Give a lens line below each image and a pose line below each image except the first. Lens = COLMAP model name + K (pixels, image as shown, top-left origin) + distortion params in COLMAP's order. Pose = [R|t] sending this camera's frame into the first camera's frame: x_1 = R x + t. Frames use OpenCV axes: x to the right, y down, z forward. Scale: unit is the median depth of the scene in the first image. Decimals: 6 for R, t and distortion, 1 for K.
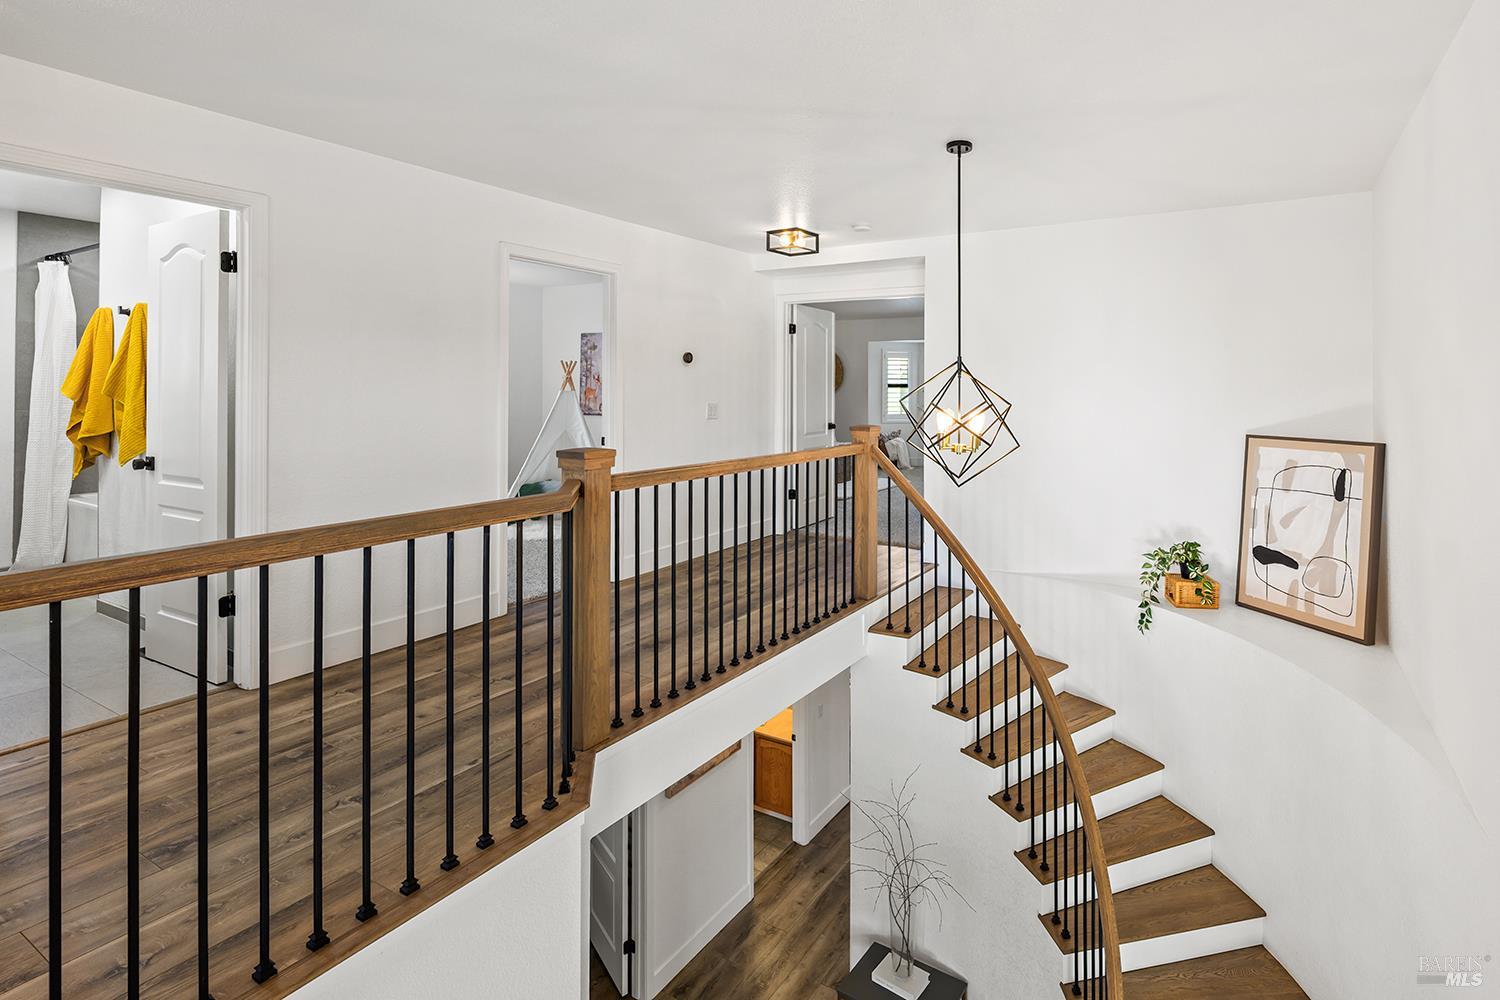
lens RADIAL K [[609.0, 0, 685.2], [0, 609.0, 397.5], [0, 0, 1]] dist [-0.006477, -0.000116]
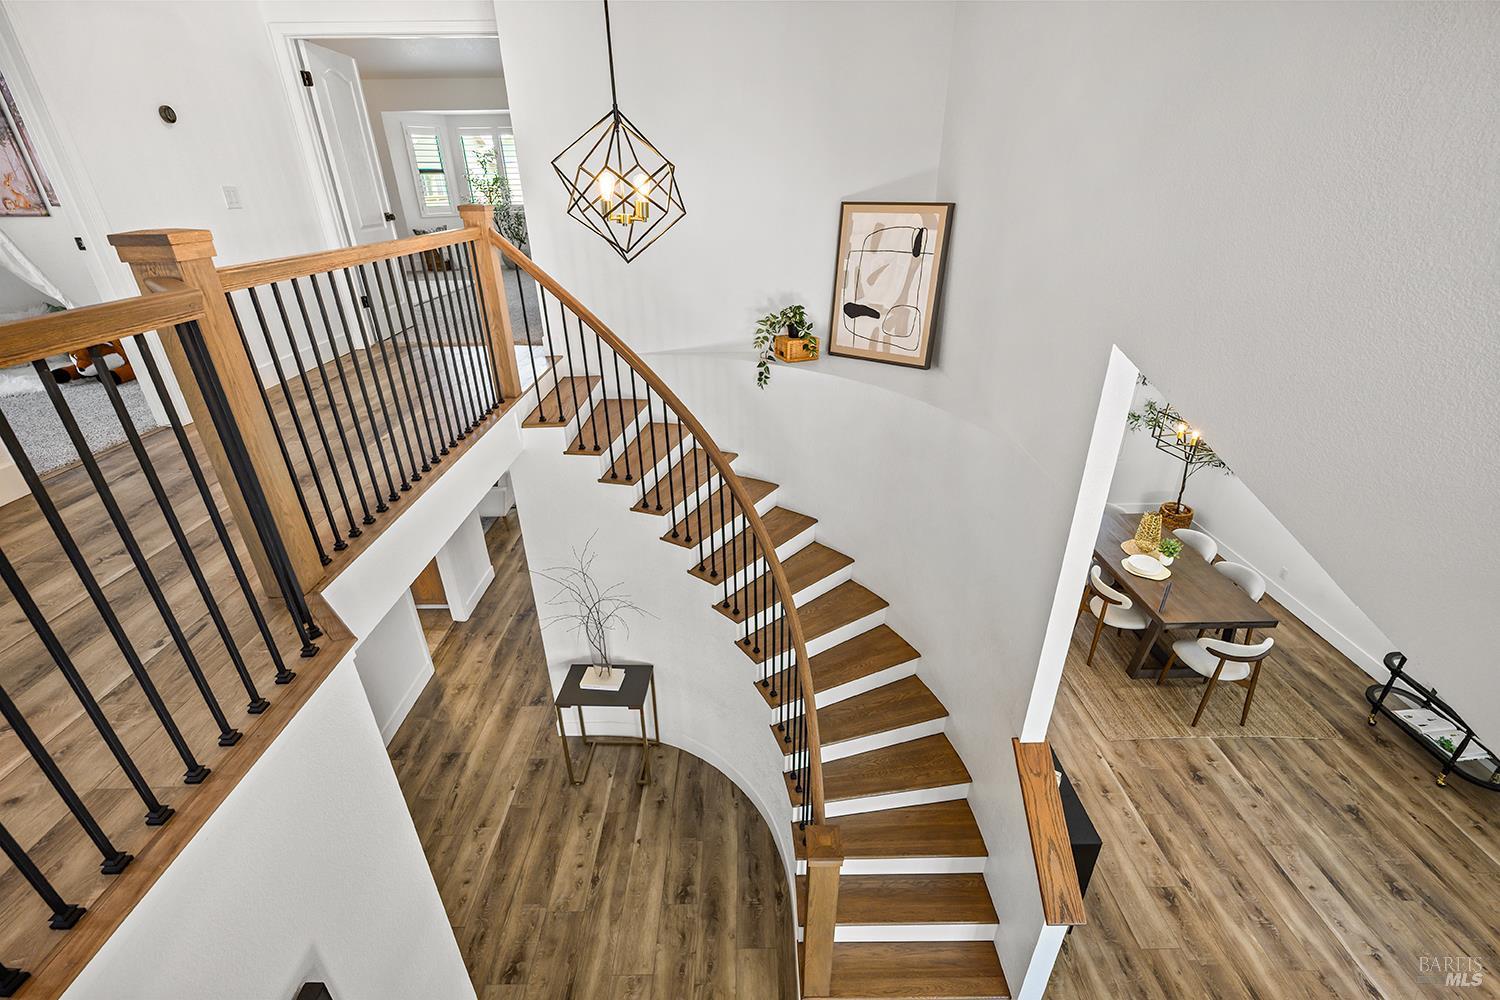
lens RADIAL K [[675.7, 0, 750.0], [0, 675.7, 500.0], [0, 0, 1]] dist [-0.000571, 0.000069]
pose [[0.877990, -0.220058, 0.425098, 0.133020], [-0.006032, 0.882908, 0.469508, -0.033952], [-0.478642, -0.414787, 0.773857, -0.090683]]
